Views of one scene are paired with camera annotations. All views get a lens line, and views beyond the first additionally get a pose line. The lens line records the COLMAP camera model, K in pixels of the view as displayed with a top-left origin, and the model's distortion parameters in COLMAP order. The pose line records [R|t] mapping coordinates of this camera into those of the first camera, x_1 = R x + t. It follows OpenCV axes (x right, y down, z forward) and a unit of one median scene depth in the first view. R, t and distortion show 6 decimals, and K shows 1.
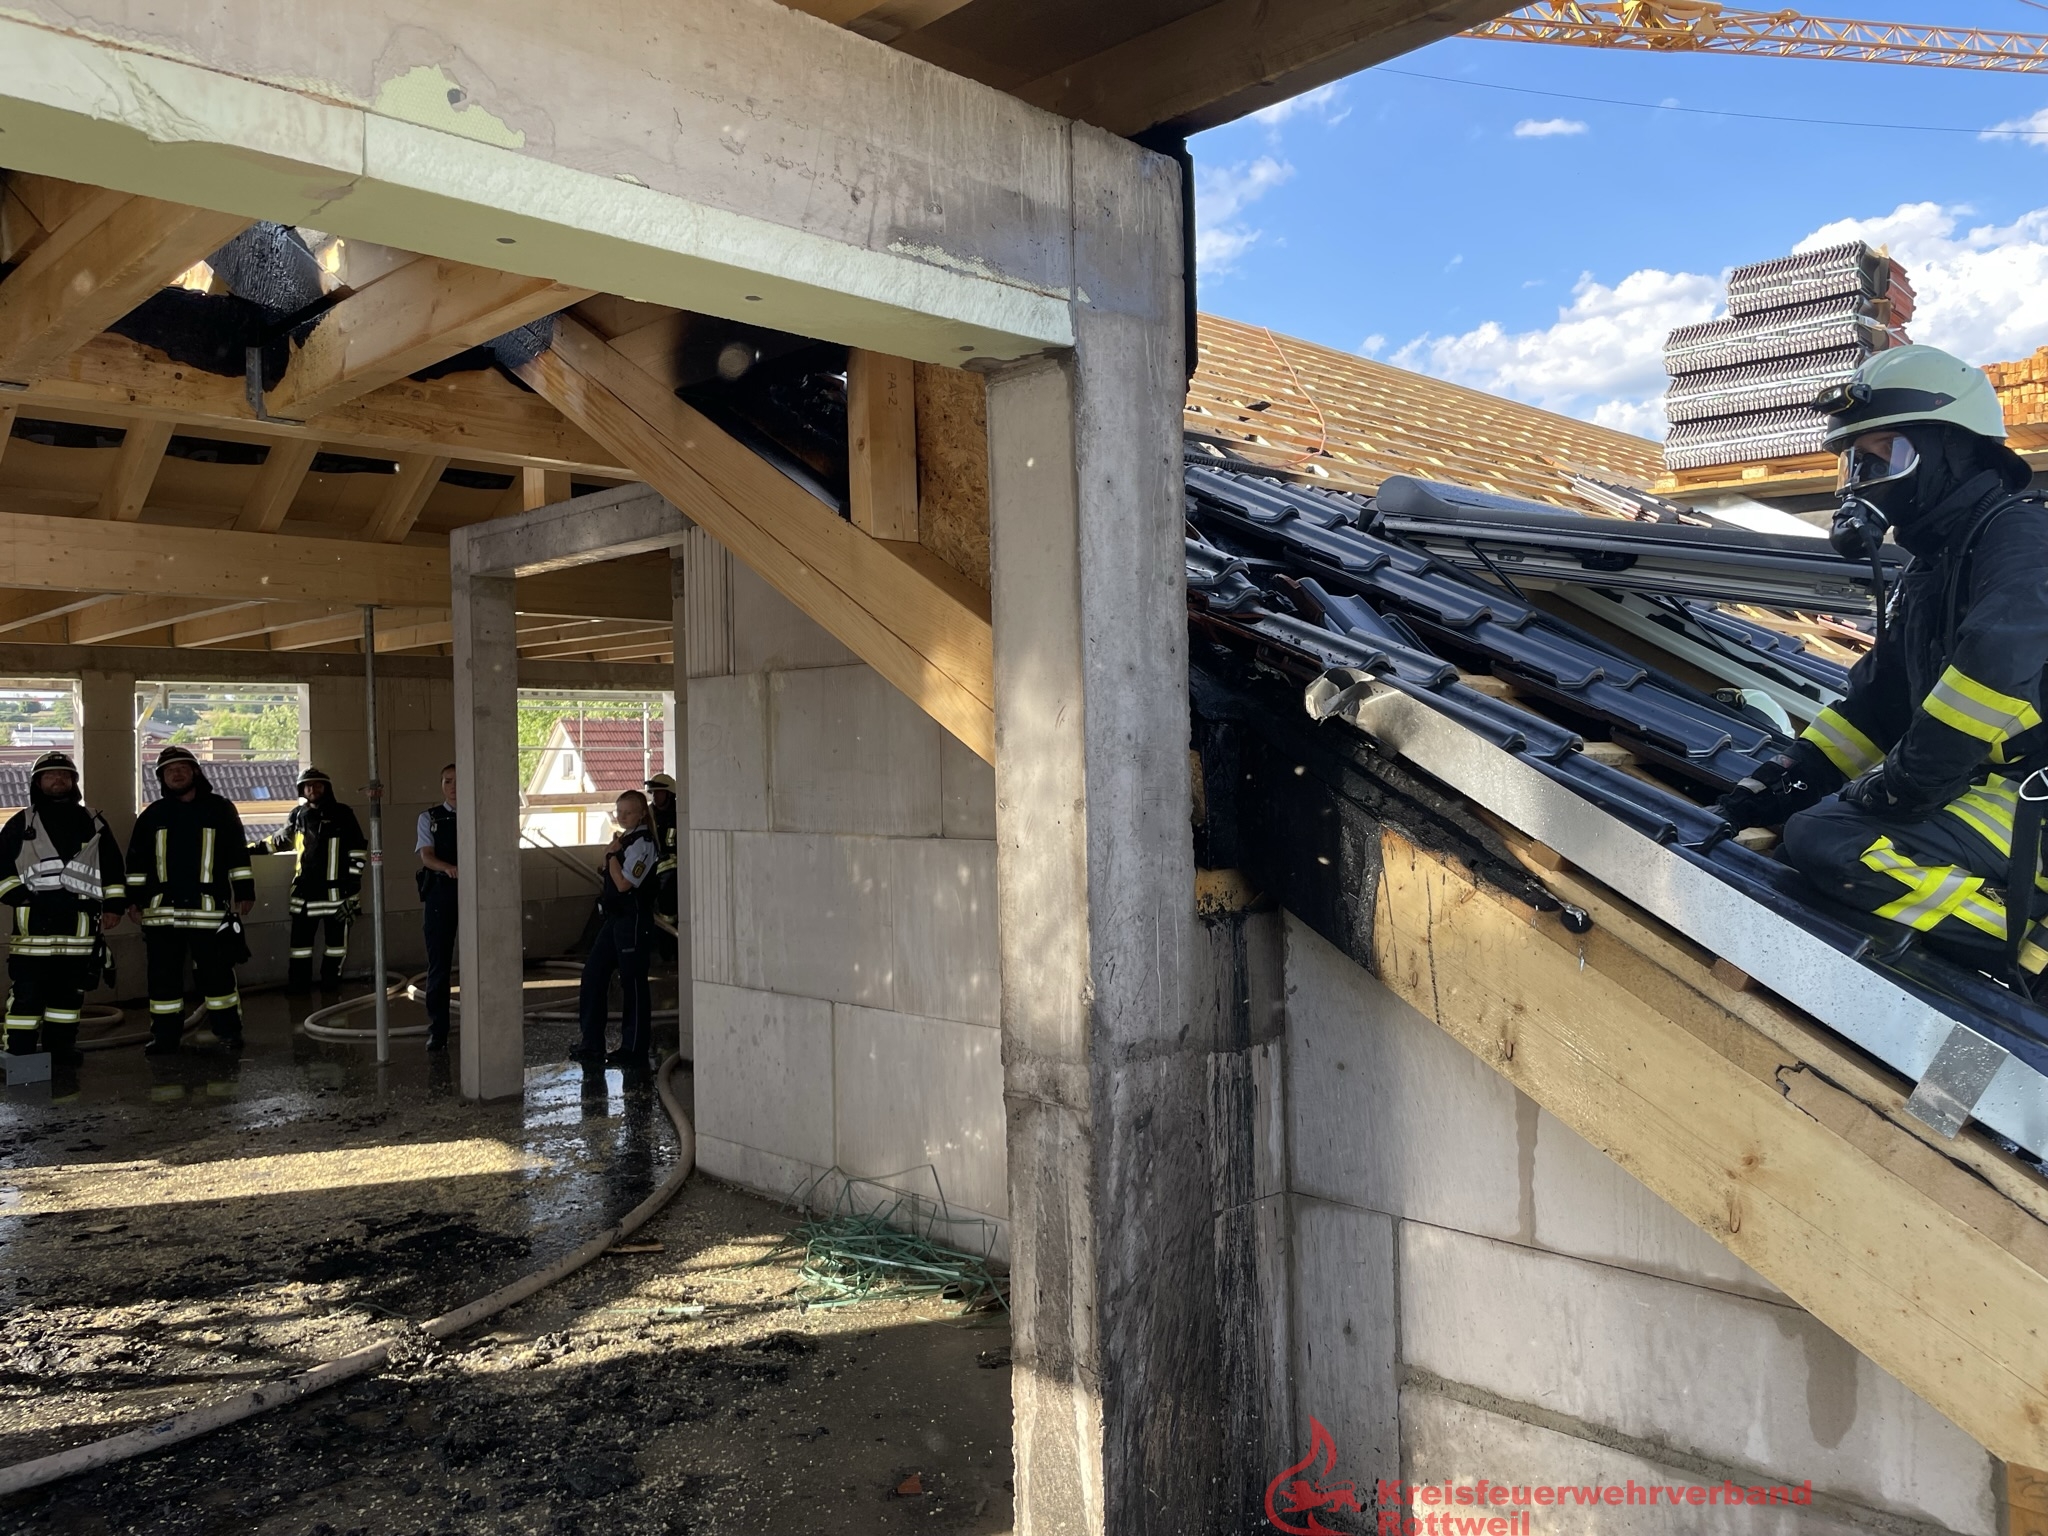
lens RADIAL K [[1527.3, 0, 1025.1], [0, 1527.3, 770.8], [0, 0, 1]] dist [0.045431, -0.052464]
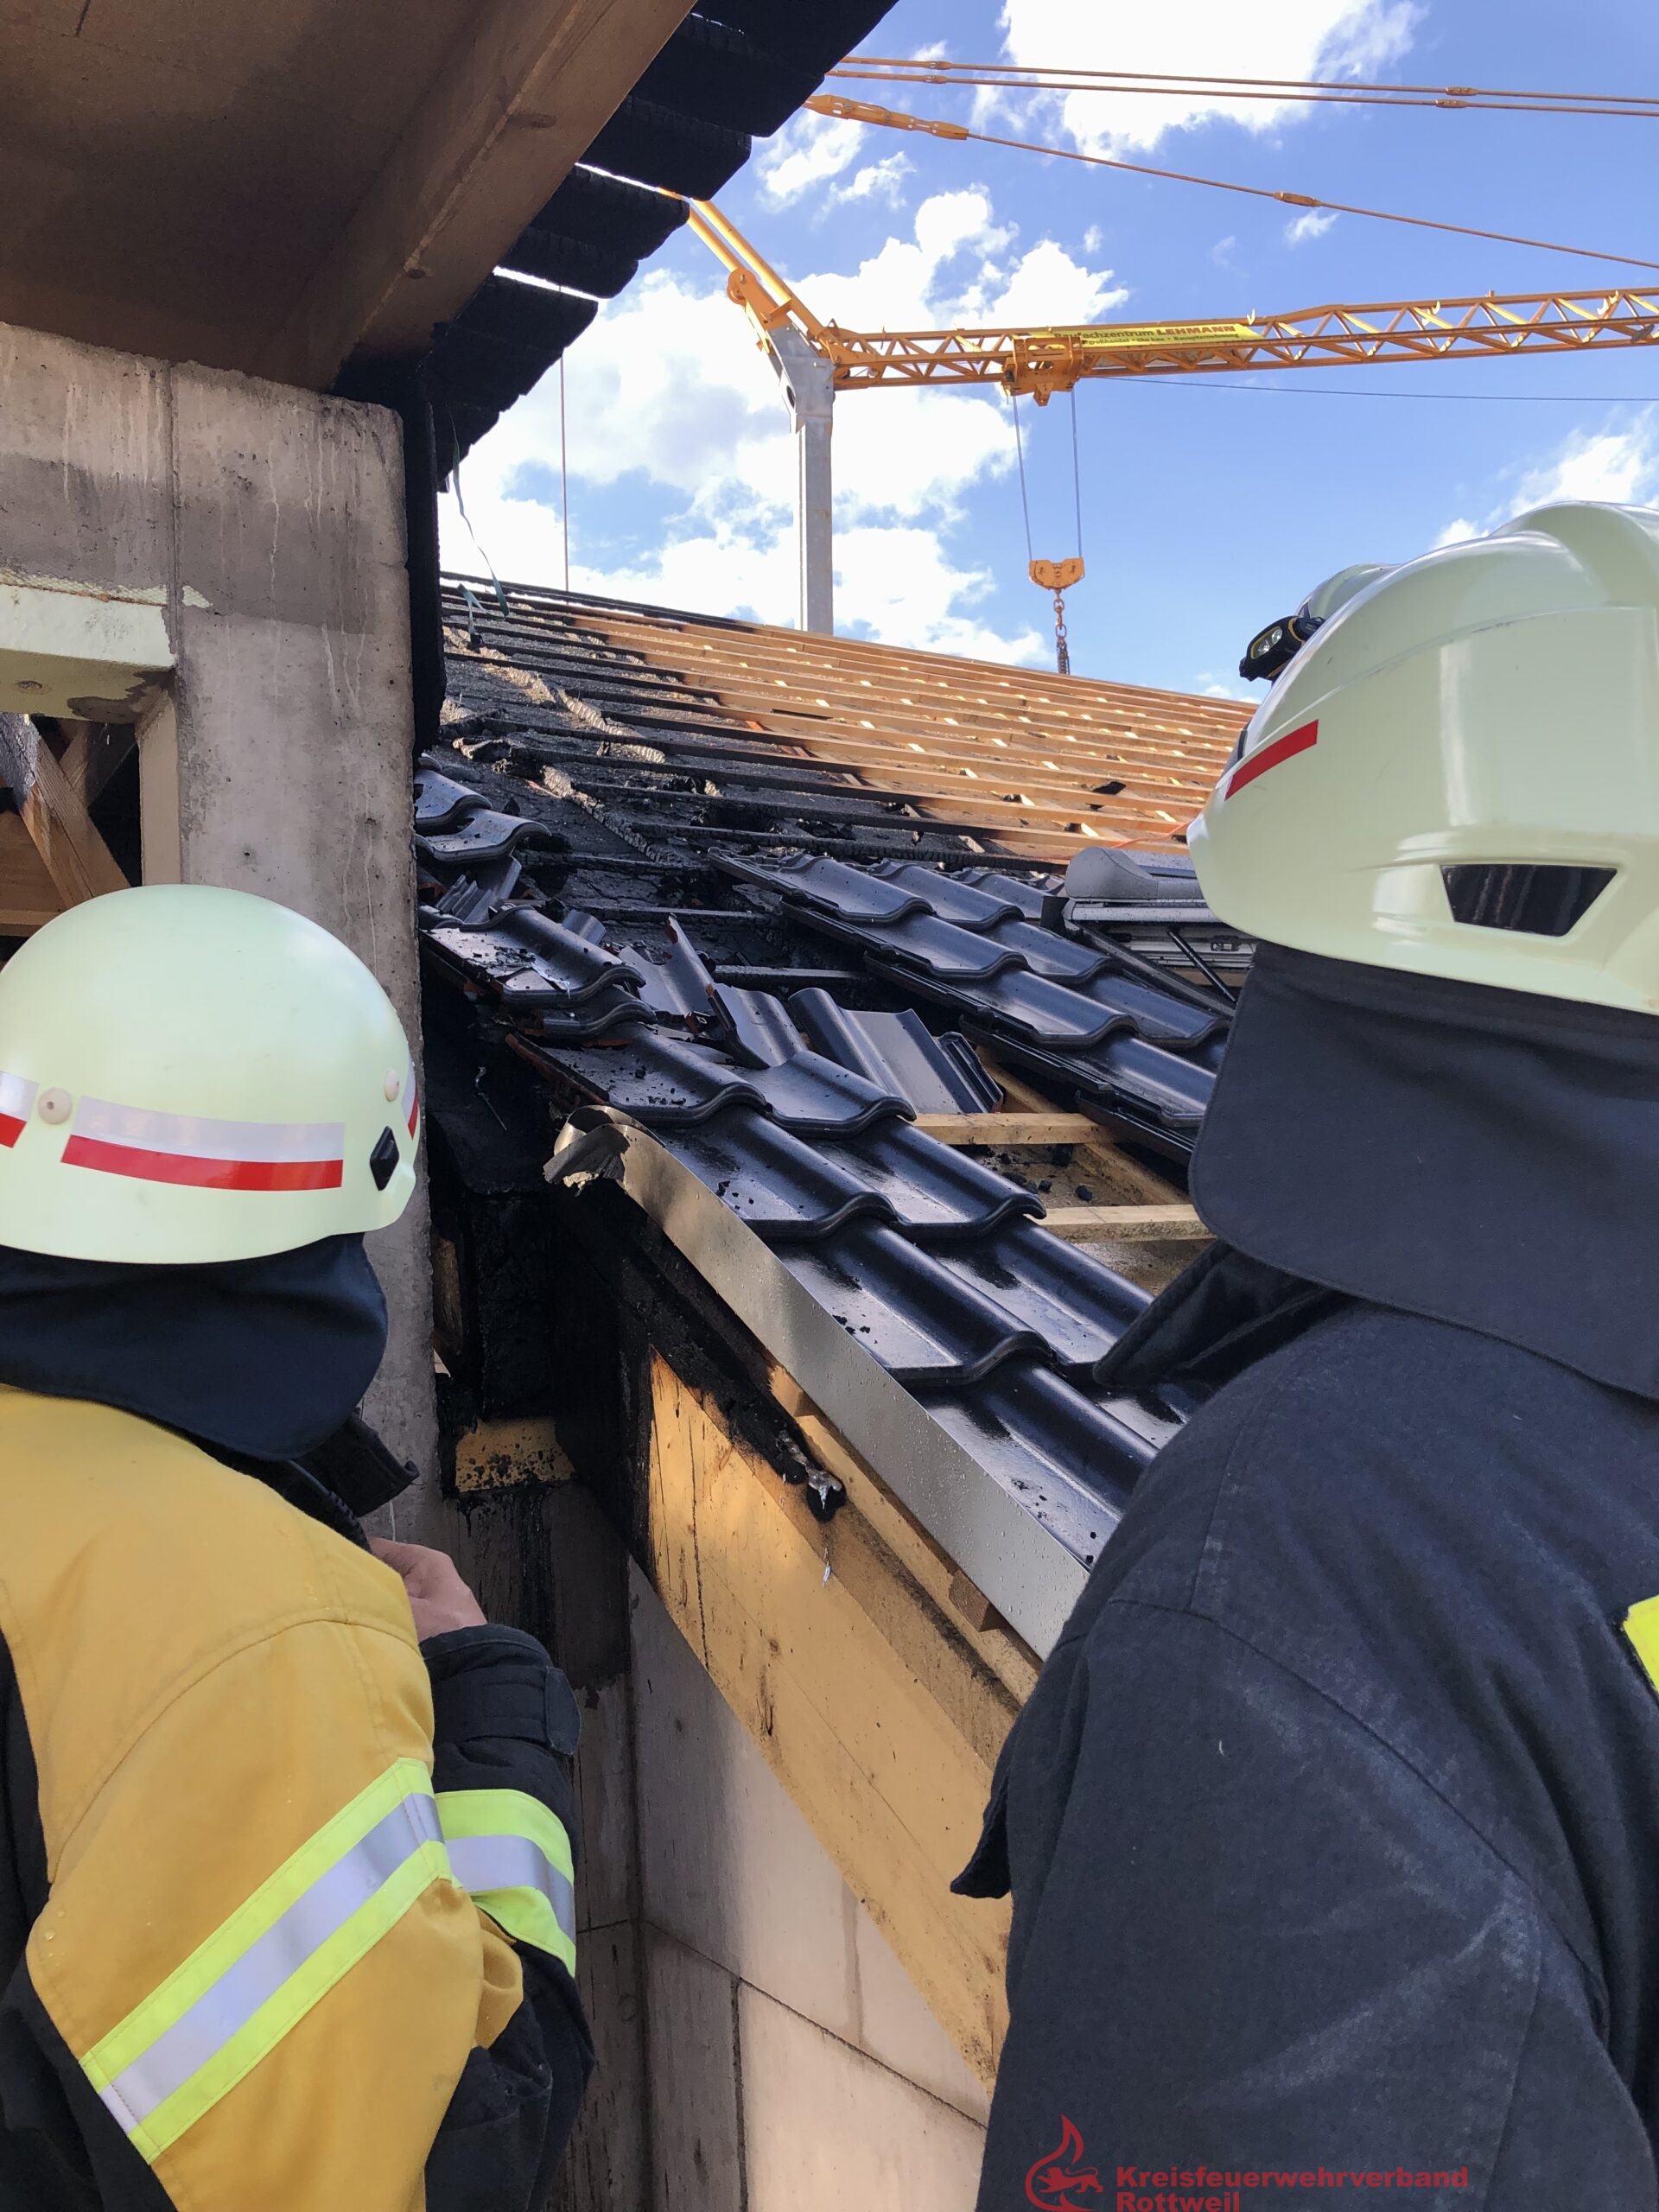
lens RADIAL K [[1802.6, 0, 827.5], [0, 1802.6, 1103.9], [0, 0, 1]] dist [0.002101, -0.001885]
pose [[0.979049, -0.054408, -0.196223, 0.455100], [0.034762, 0.994155, -0.102215, 0.014092], [0.200637, 0.093252, 0.975217, 0.267086]]
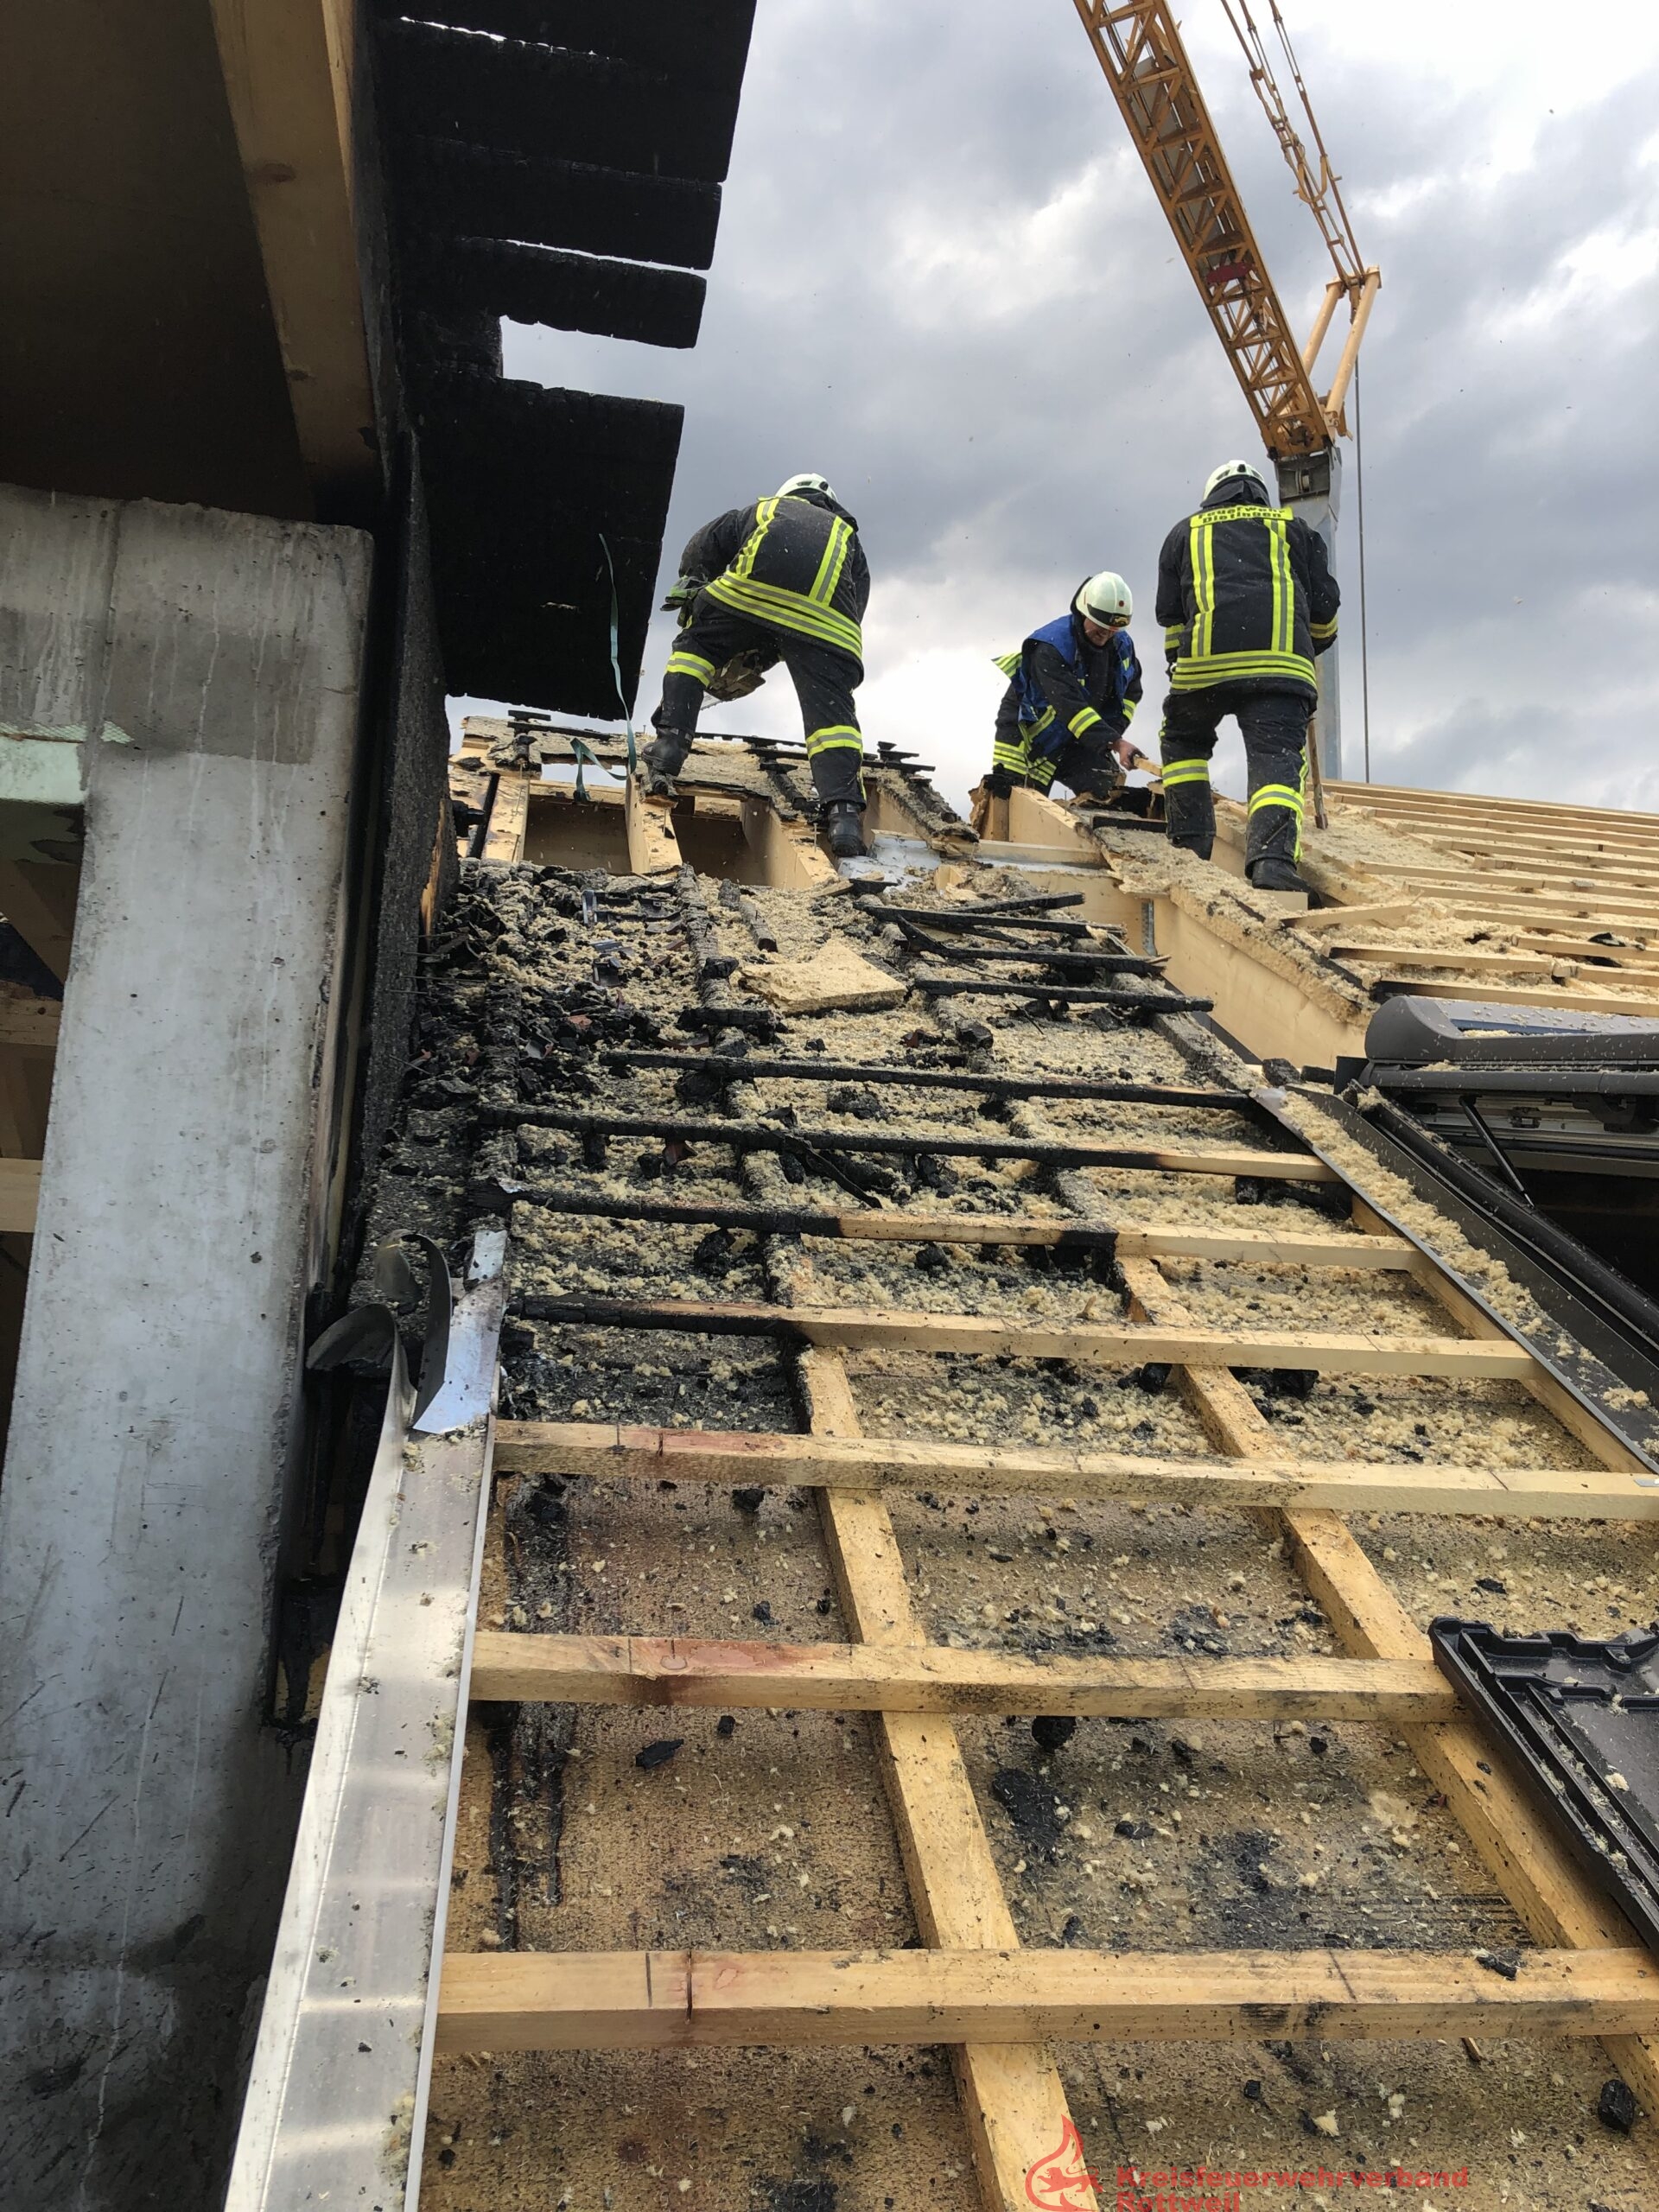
lens RADIAL K [[1802.6, 0, 831.5], [0, 1802.6, 1106.1], [0, 0, 1]] dist [0.002101, -0.001885]
pose [[0.834635, -0.062891, -0.547201, 0.703679], [-0.055197, 0.978909, -0.196699, -0.009168], [0.548031, 0.194375, 0.813560, 0.540225]]
